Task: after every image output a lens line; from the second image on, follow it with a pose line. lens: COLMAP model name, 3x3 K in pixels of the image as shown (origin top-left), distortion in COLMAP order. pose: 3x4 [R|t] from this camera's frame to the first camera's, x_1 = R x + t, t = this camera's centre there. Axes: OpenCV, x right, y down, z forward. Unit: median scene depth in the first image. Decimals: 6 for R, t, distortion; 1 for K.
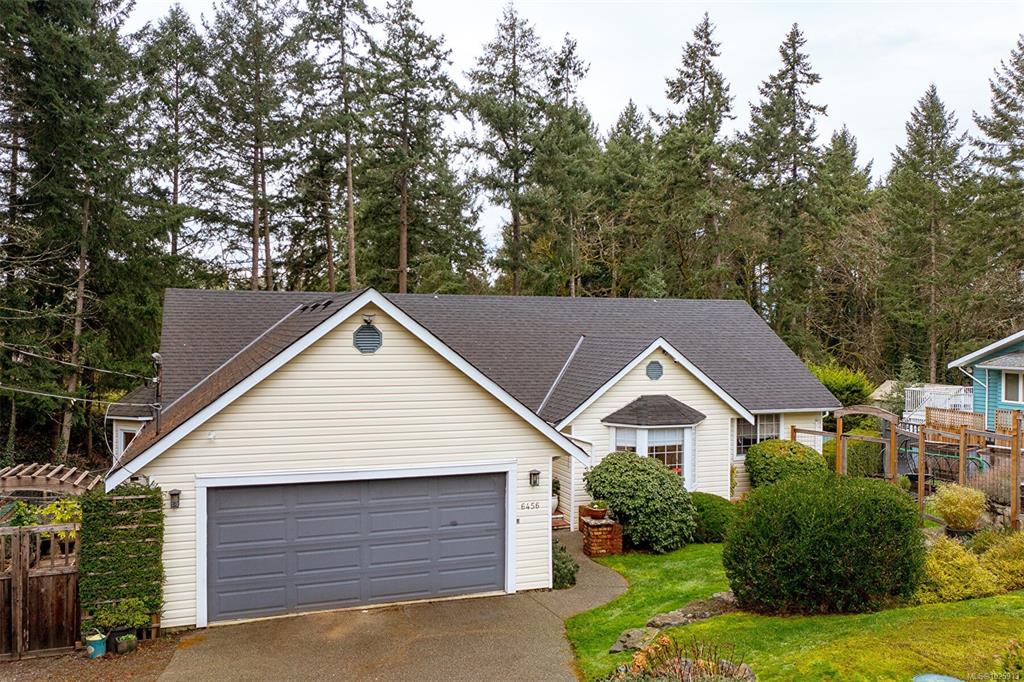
lens RADIAL K [[821.6, 0, 512.0], [0, 821.6, 341.0], [0, 0, 1]] dist [-0.004983, -0.000790]
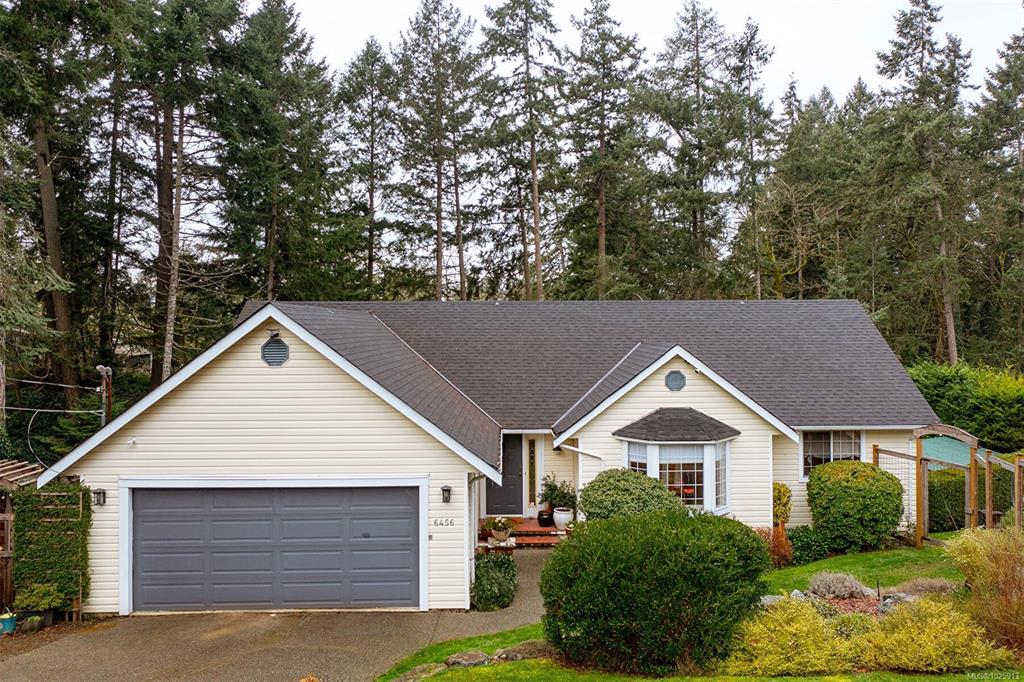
lens RADIAL K [[817.9, 0, 528.9], [0, 817.9, 325.3], [0, 0, 1]] dist [-0.006378, 0.003442]
pose [[0.951199, -0.010298, -0.308405, 0.303191], [0.005133, 0.999833, -0.017554, -0.011362], [0.308534, 0.015114, 0.951093, 0.075954]]
